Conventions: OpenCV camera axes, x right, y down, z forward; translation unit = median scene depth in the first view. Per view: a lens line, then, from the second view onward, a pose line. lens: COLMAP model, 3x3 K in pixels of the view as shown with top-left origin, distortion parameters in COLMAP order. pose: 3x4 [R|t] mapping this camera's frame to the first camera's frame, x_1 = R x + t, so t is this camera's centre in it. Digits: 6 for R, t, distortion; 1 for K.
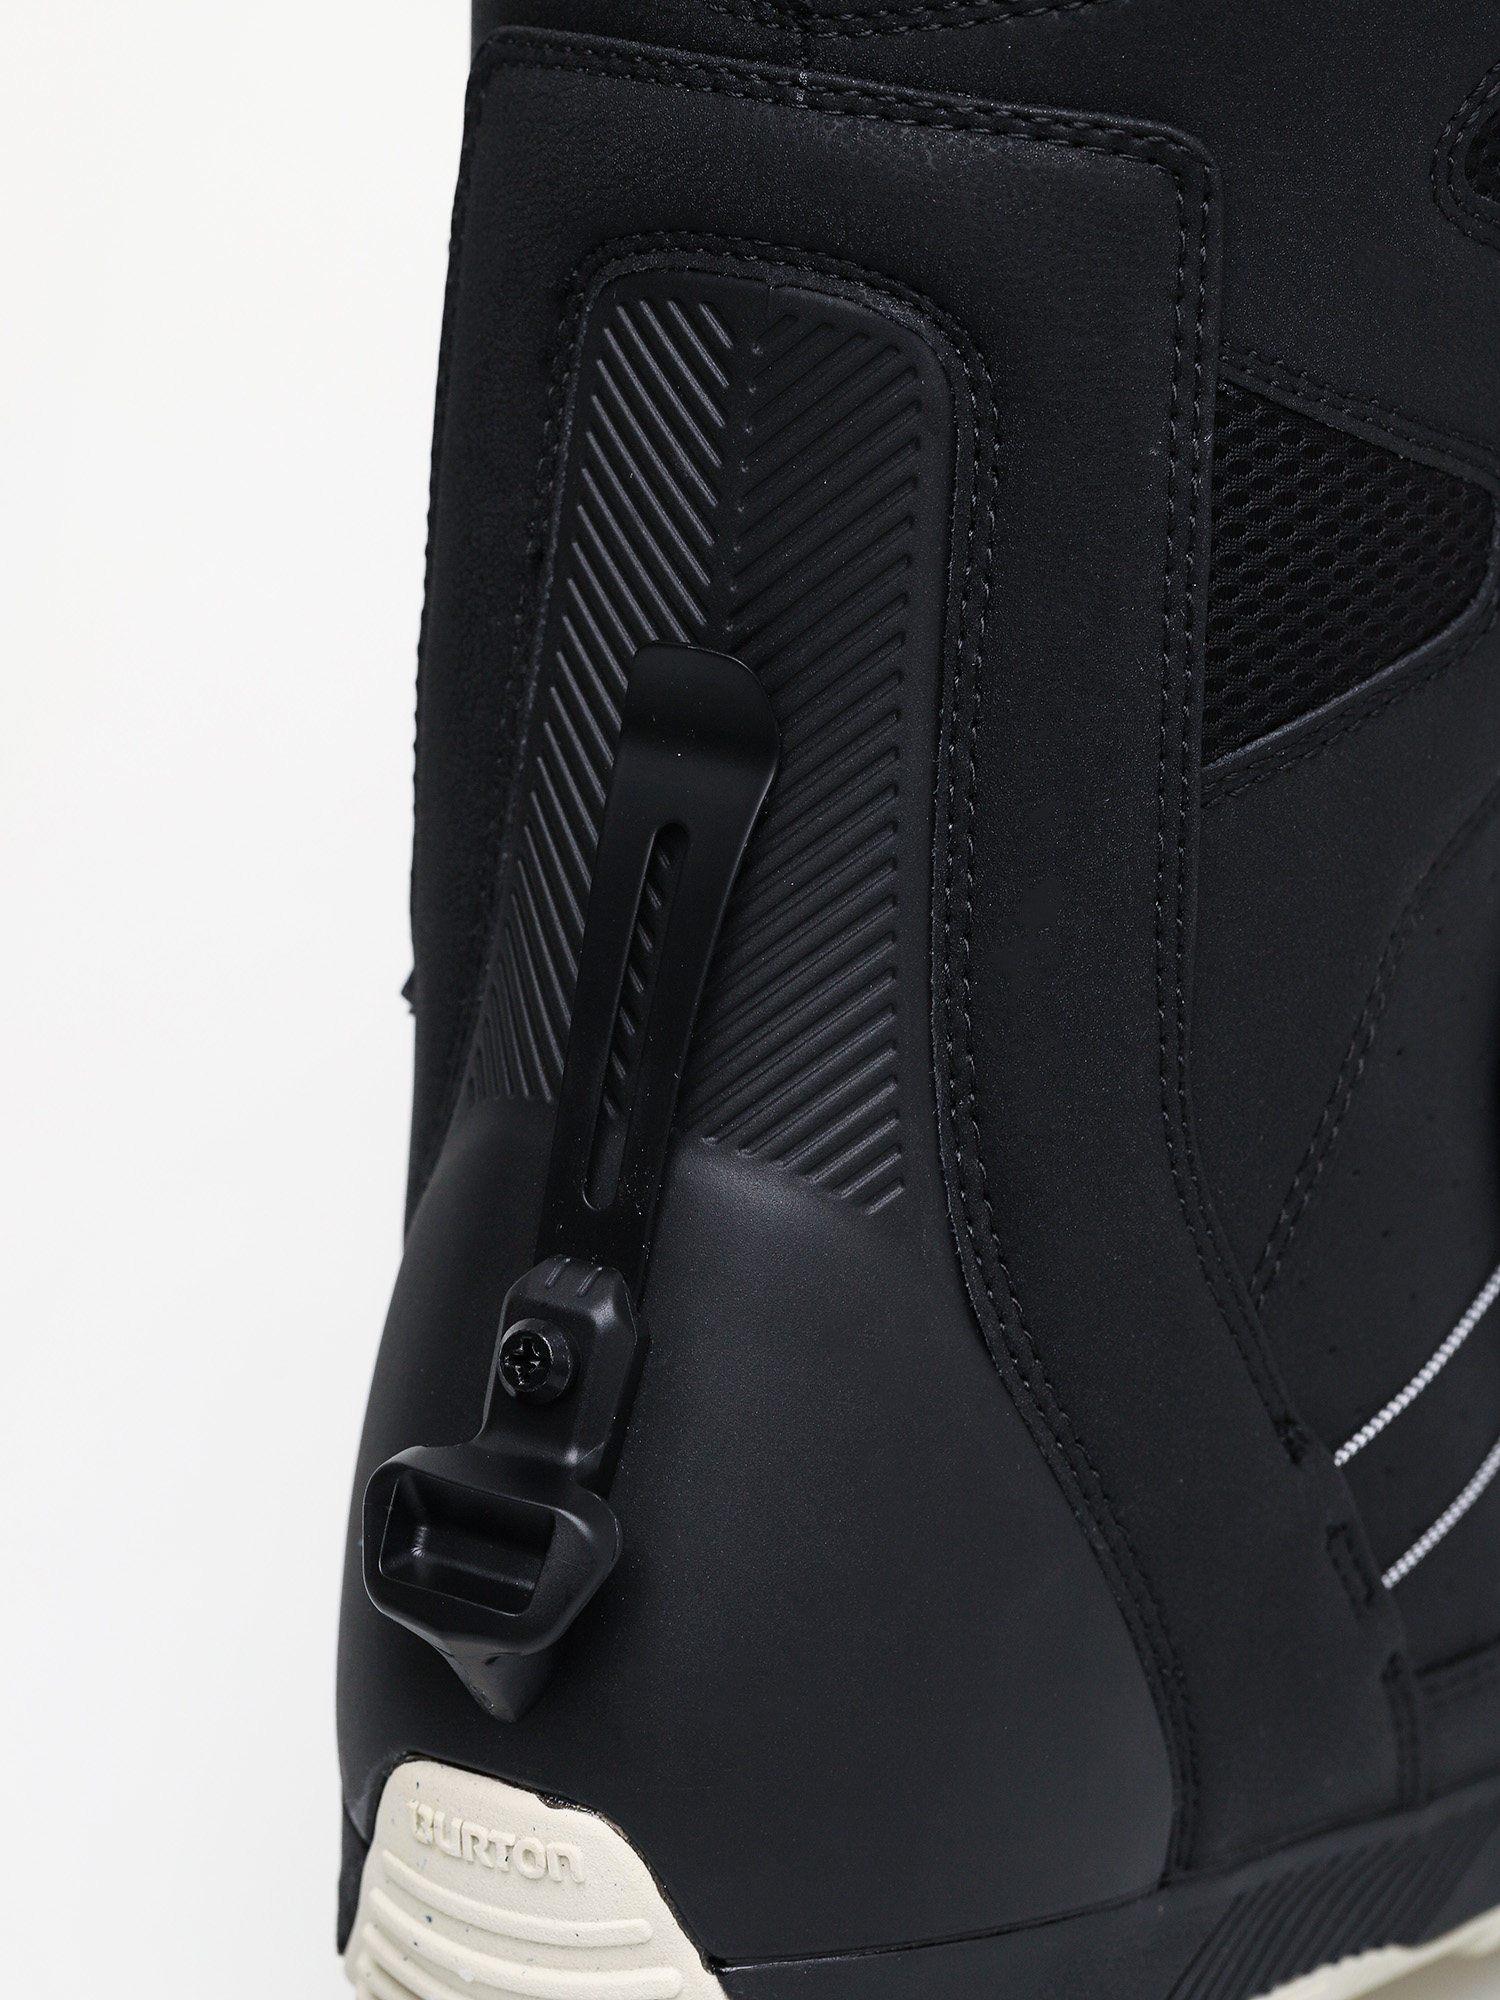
lens RADIAL K [[6914.1, 0, 750.0], [0, 6914.1, 1000.0], [0, 0, 1]] dist [-0.558408, 10.684159]
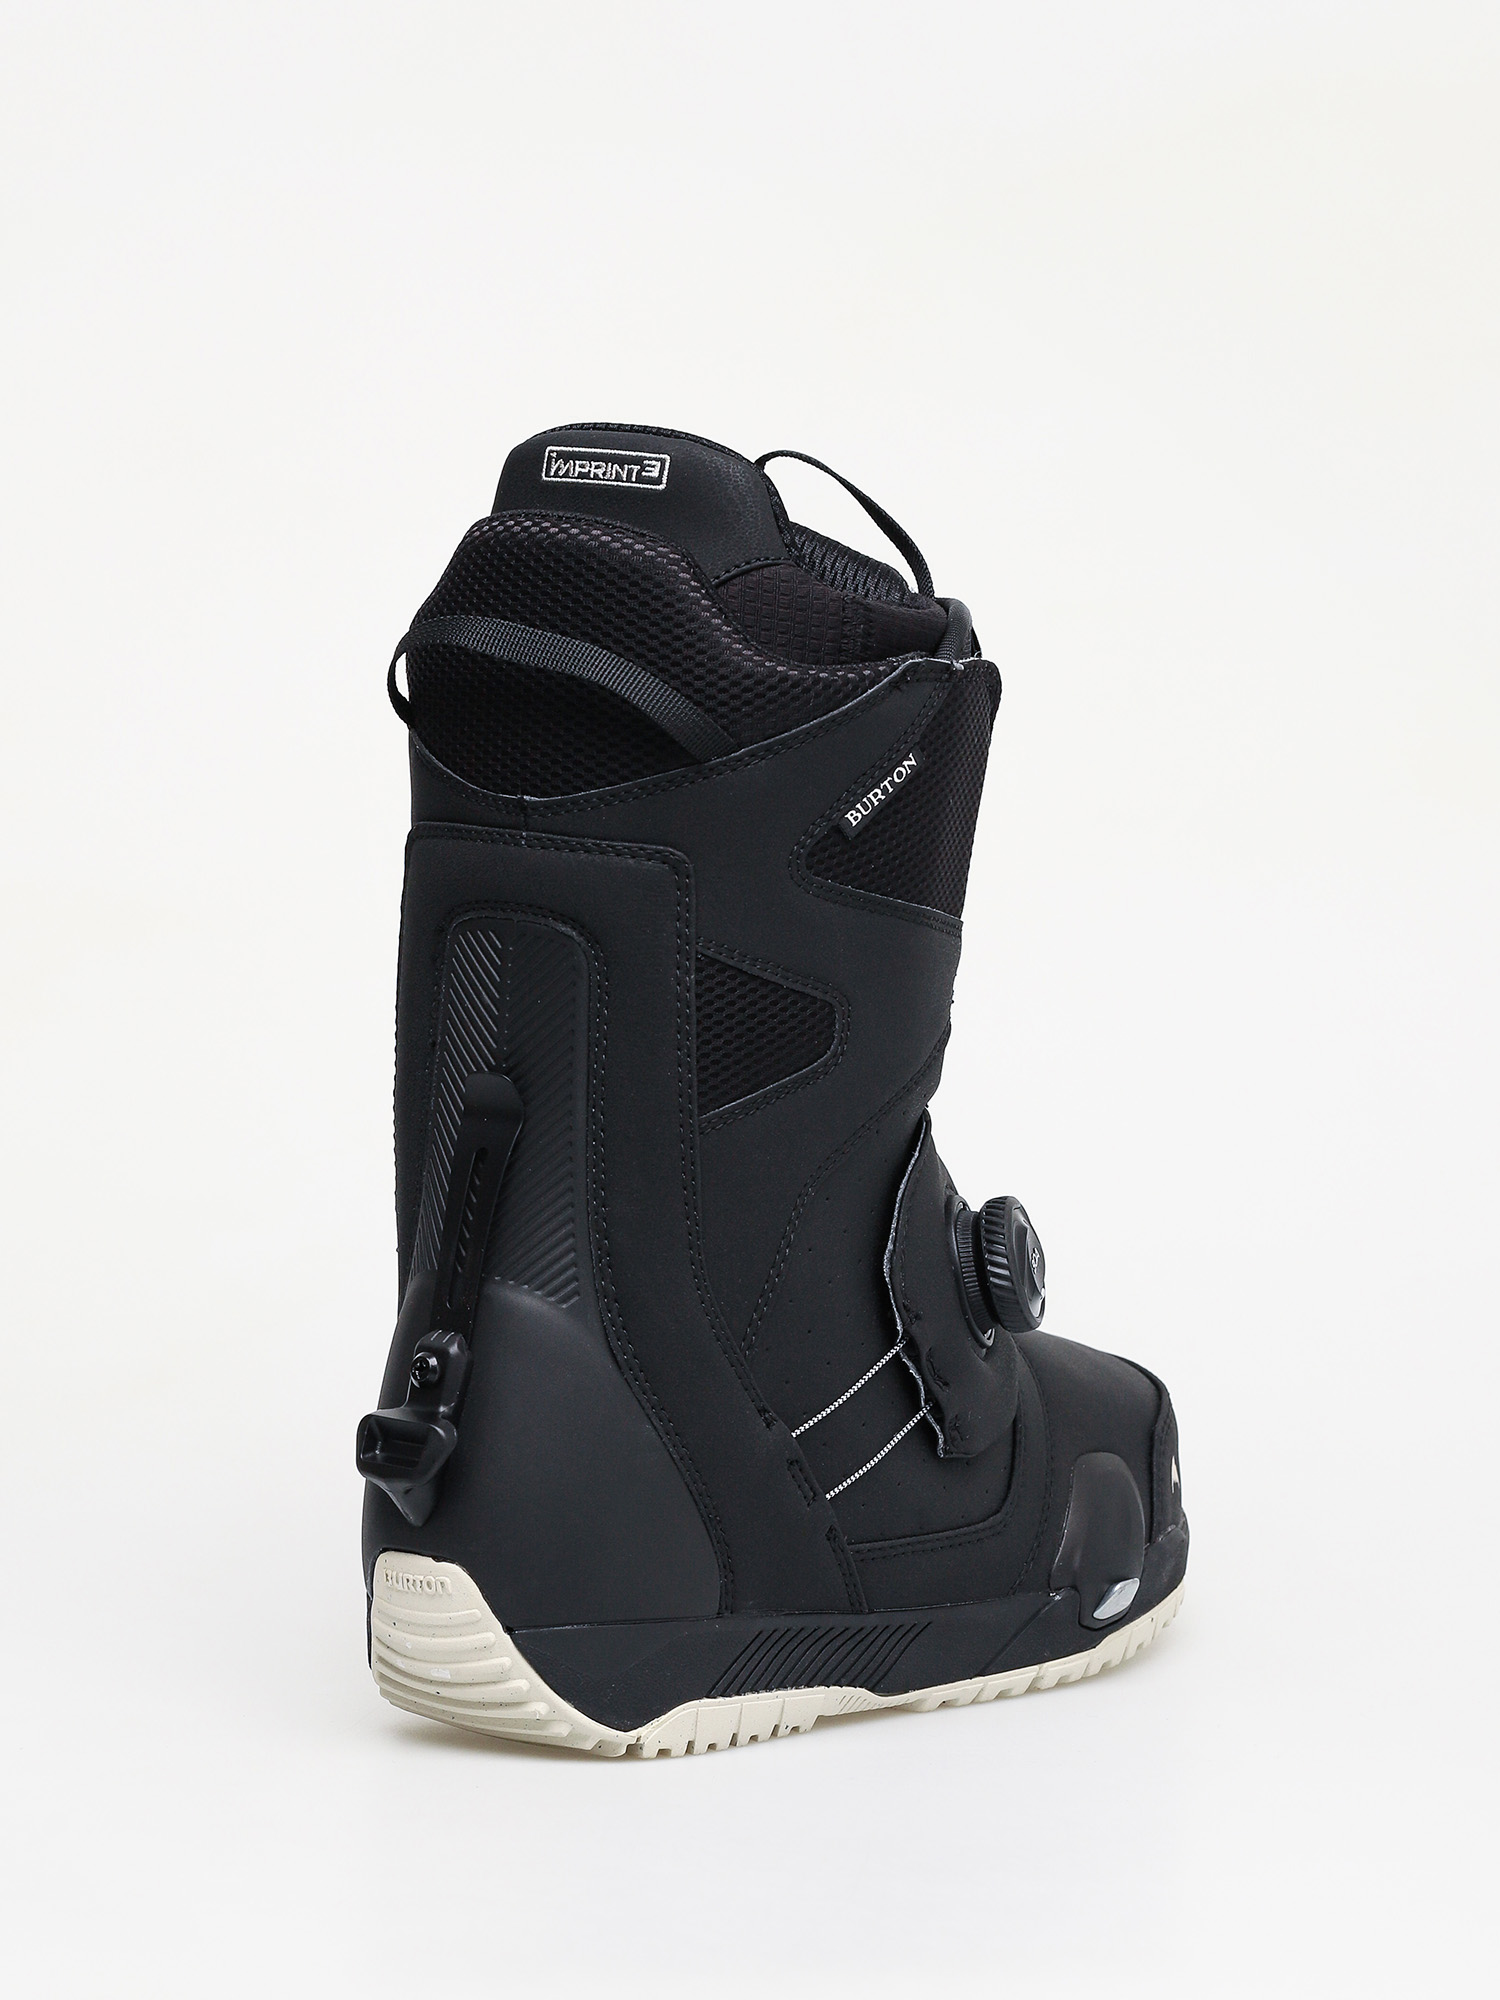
lens RADIAL K [[6914.1, 0, 750.0], [0, 6914.1, 1000.0], [0, 0, 1]] dist [-0.558408, 10.684159]
pose [[0.994473, -0.029498, -0.100764, 0.325094], [0.013755, 0.988055, -0.153489, 0.293828], [0.104087, 0.151254, 0.982999, -1.357904]]
